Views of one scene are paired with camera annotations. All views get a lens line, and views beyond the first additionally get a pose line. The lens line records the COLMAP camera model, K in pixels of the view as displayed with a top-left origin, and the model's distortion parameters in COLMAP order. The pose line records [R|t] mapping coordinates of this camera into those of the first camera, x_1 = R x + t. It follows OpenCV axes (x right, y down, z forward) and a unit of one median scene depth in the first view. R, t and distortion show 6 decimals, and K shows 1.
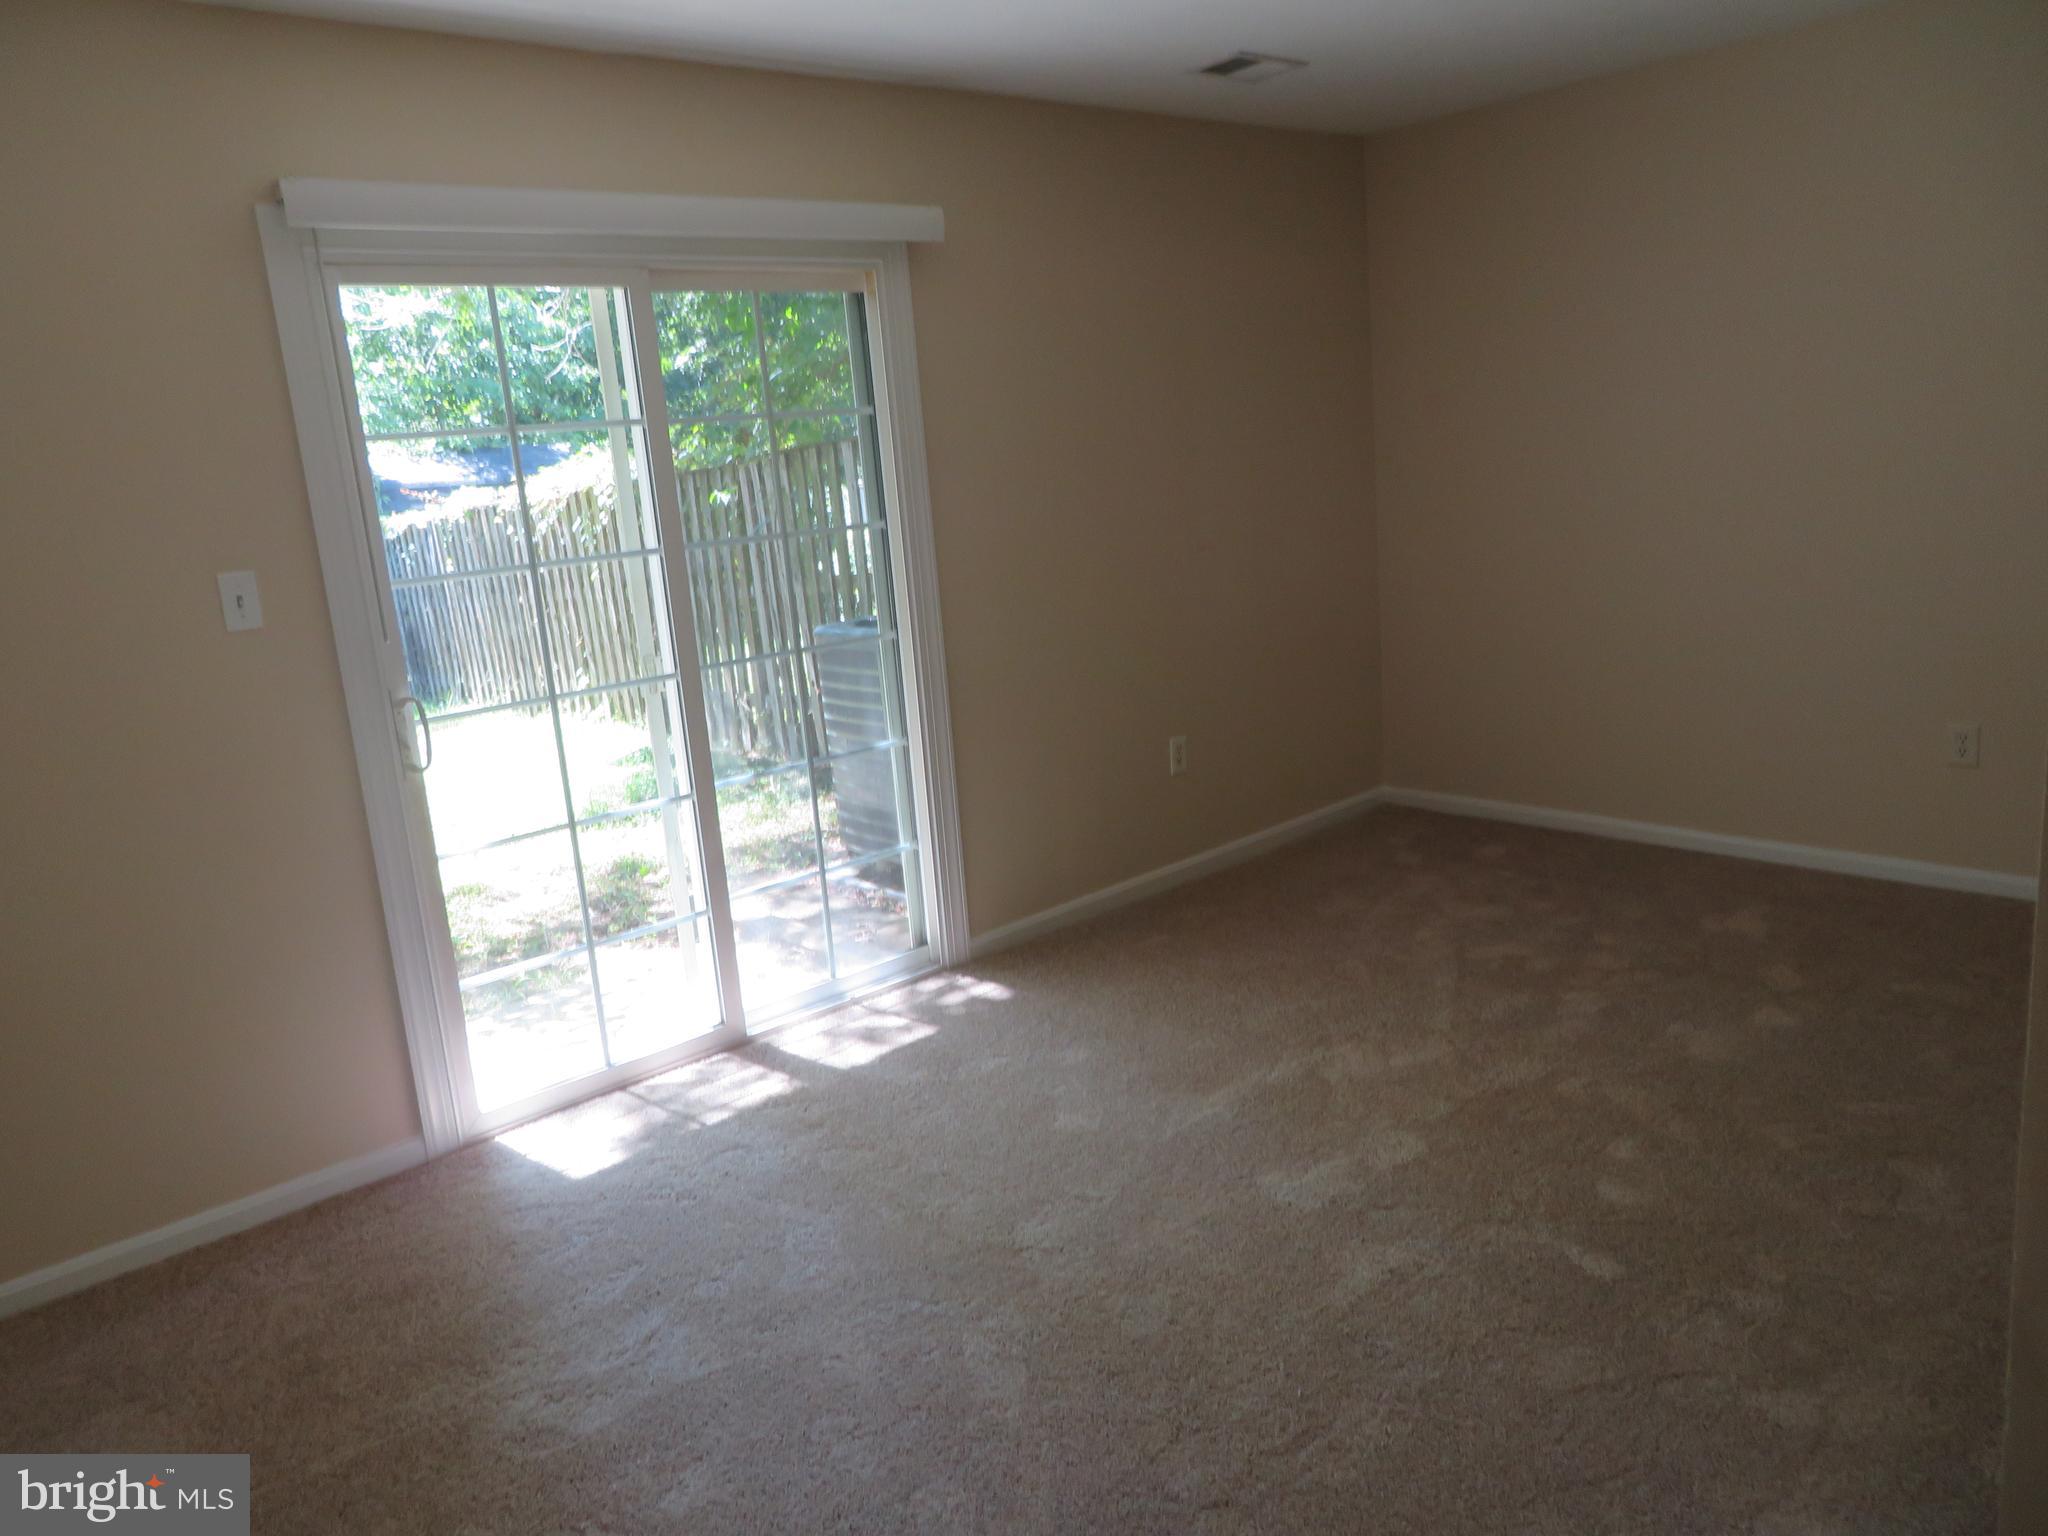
lens RADIAL K [[1465.2, 0, 1013.0], [0, 1465.2, 768.6], [0, 0, 1]] dist [-0.011090, -0.000828]
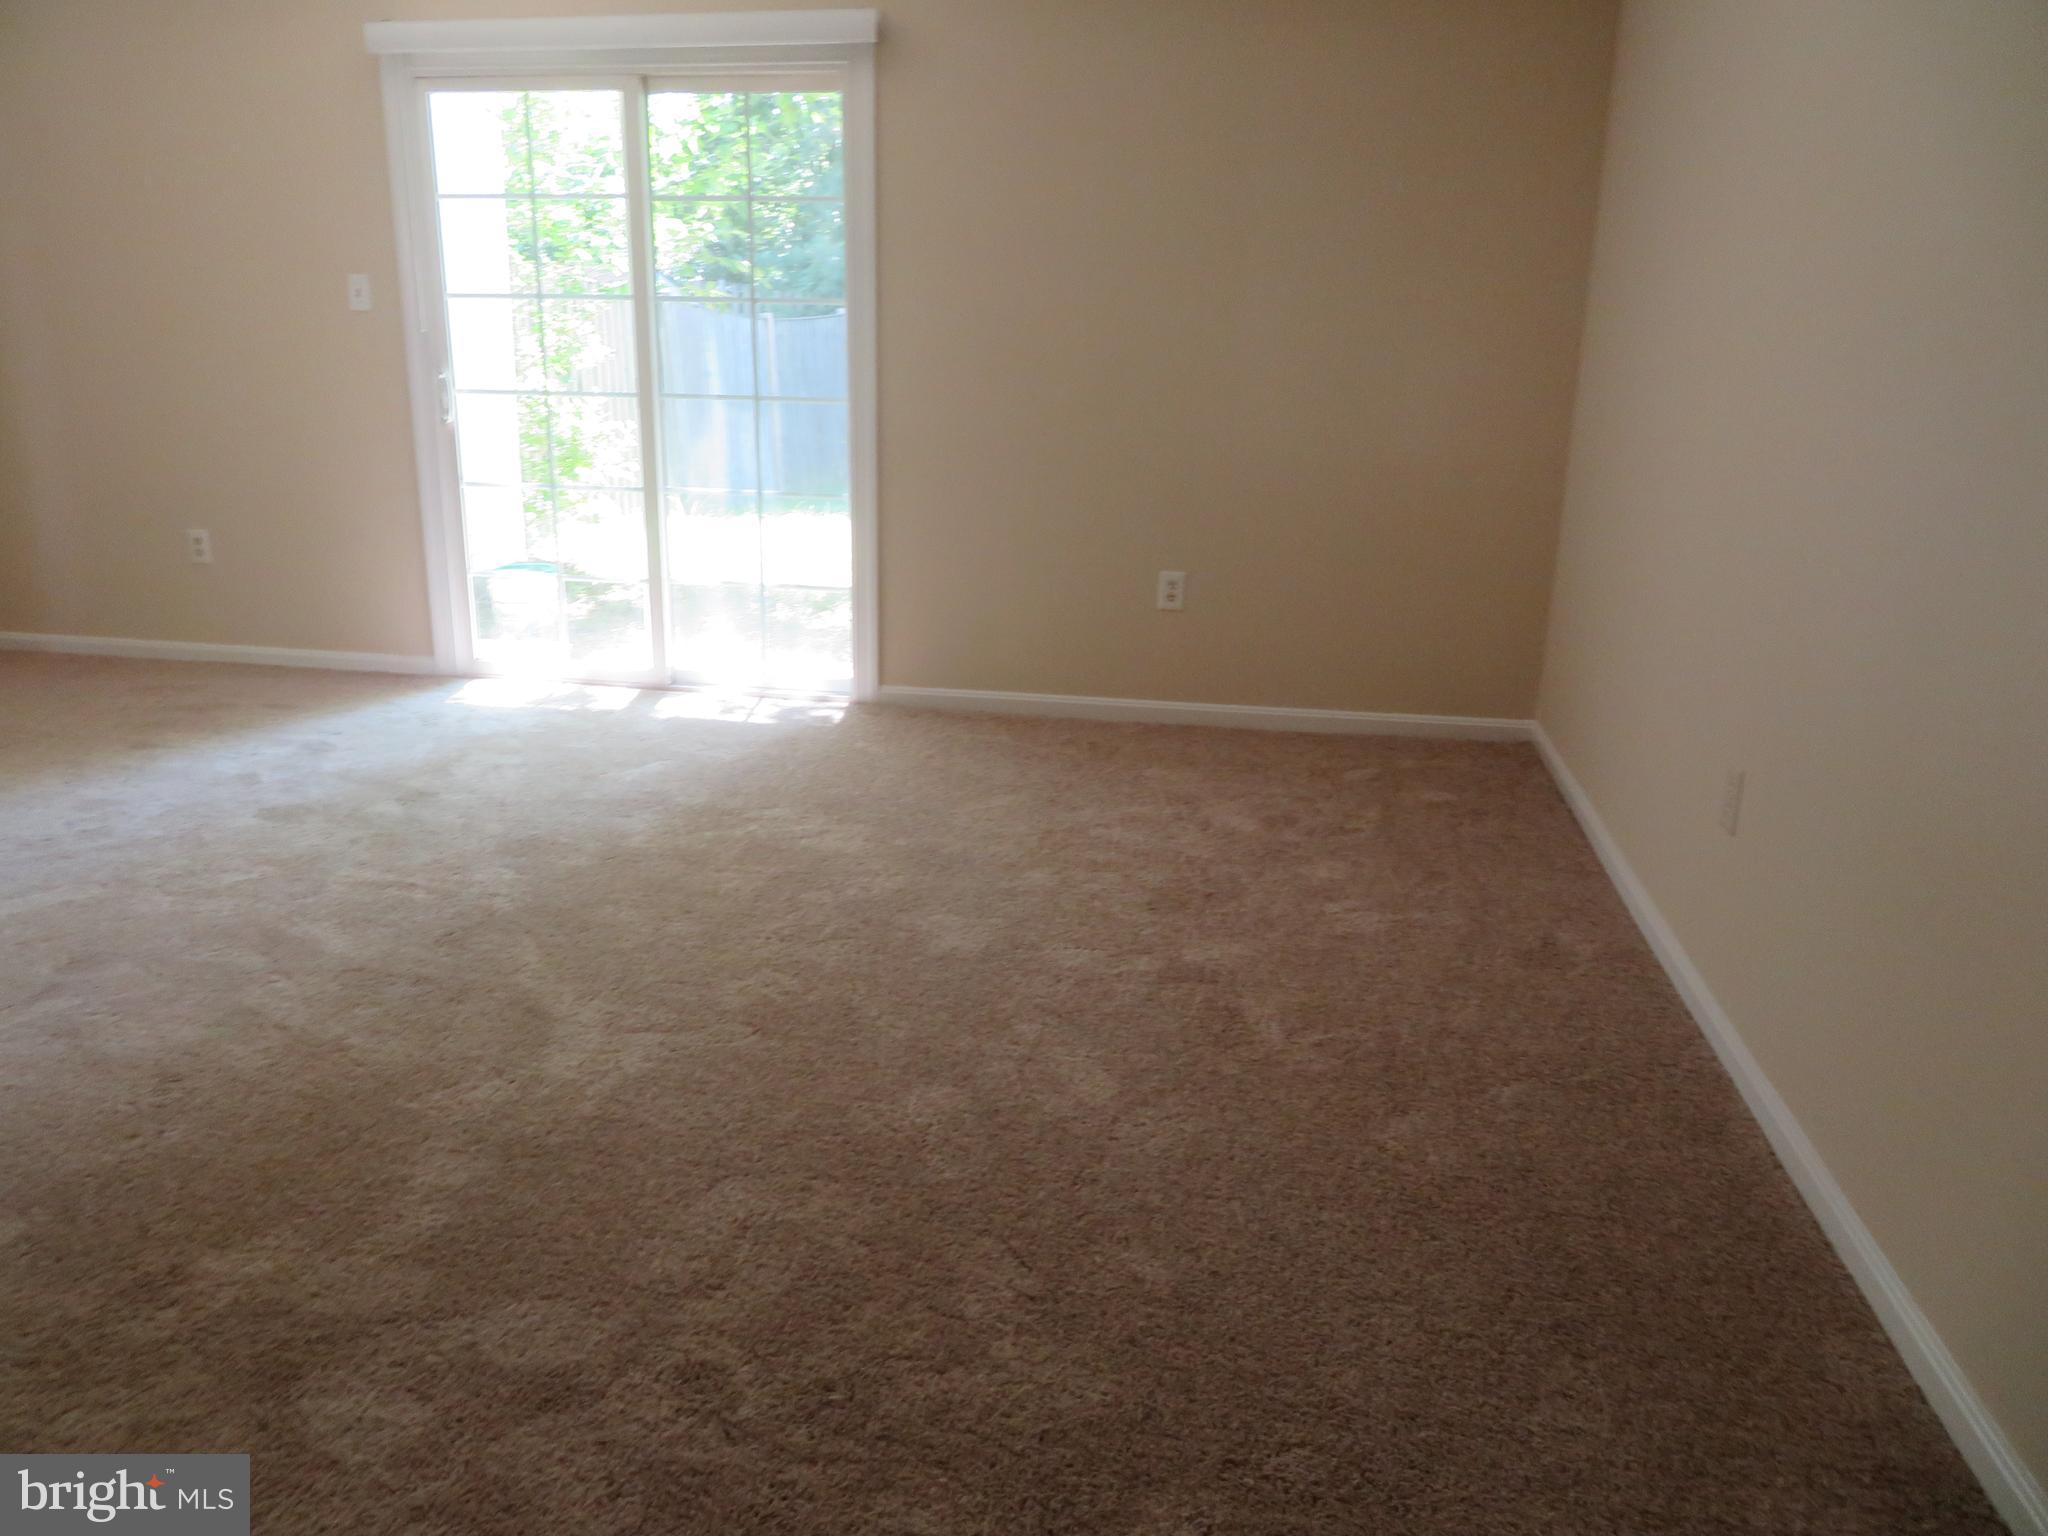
lens RADIAL K [[1465.2, 0, 1013.0], [0, 1465.2, 768.6], [0, 0, 1]] dist [-0.011090, -0.000828]
pose [[0.626323, 0.314425, -0.713342, 0.999846], [-0.236844, 0.948548, 0.210147, -0.098542], [0.742715, 0.037331, 0.668567, 0.365307]]
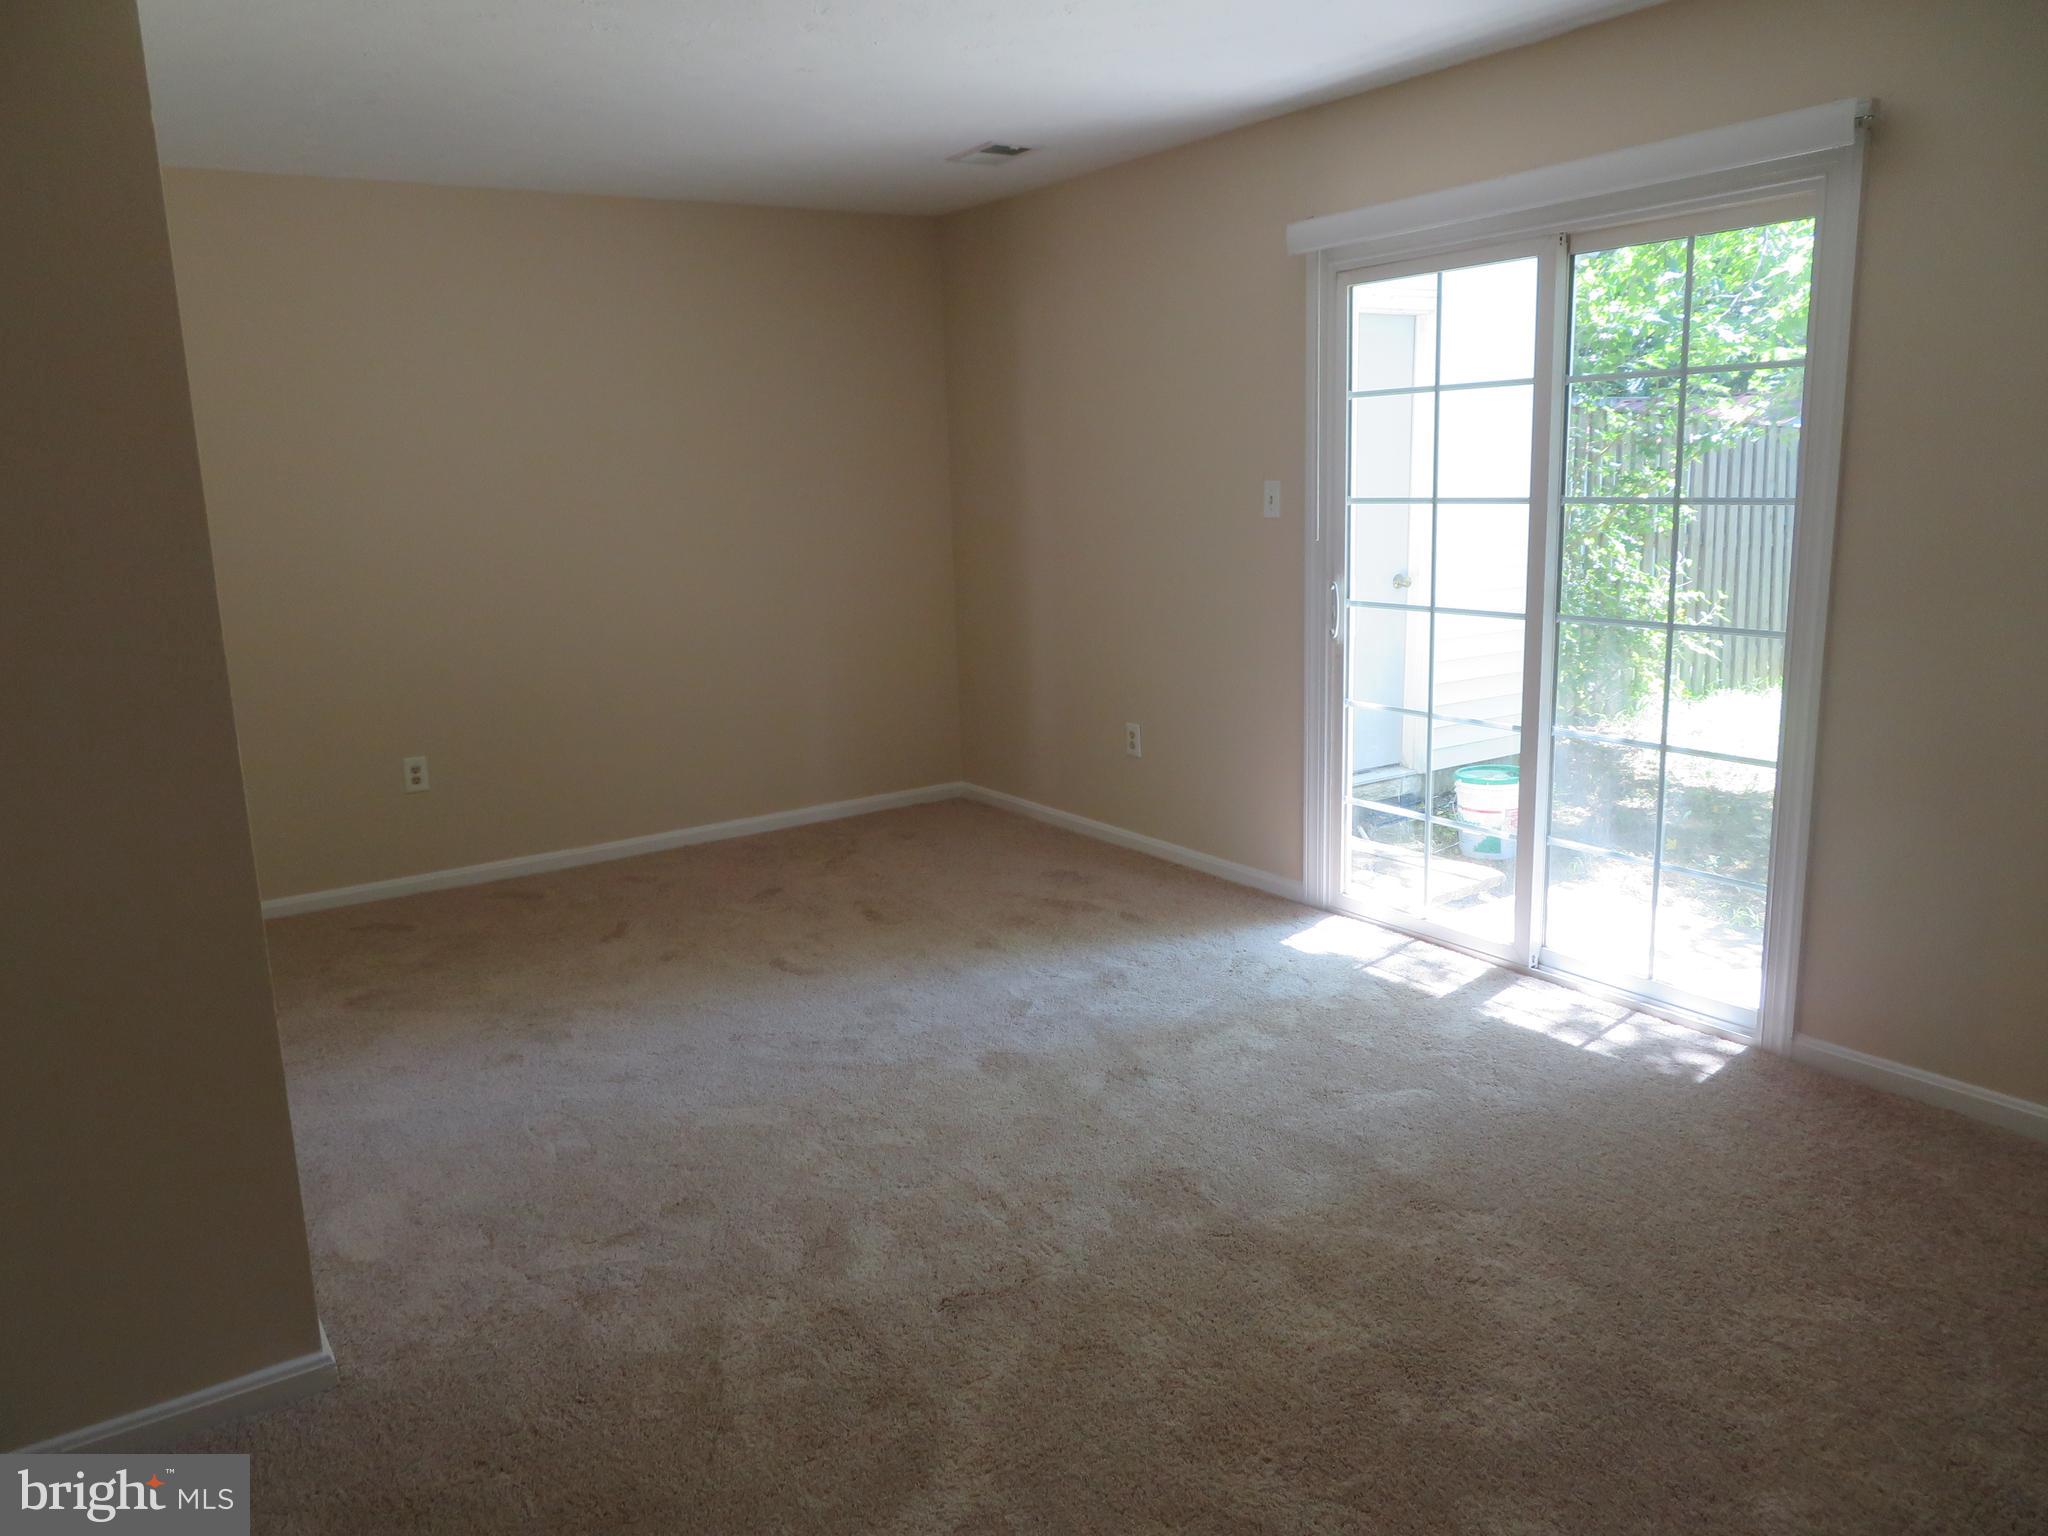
lens RADIAL K [[1465.2, 0, 1013.0], [0, 1465.2, 768.6], [0, 0, 1]] dist [-0.011090, -0.000828]
pose [[-0.120287, 0.291767, -0.948896, 0.847560], [-0.162523, 0.937152, 0.308758, -0.222587], [0.979345, 0.191357, -0.065309, 0.693553]]
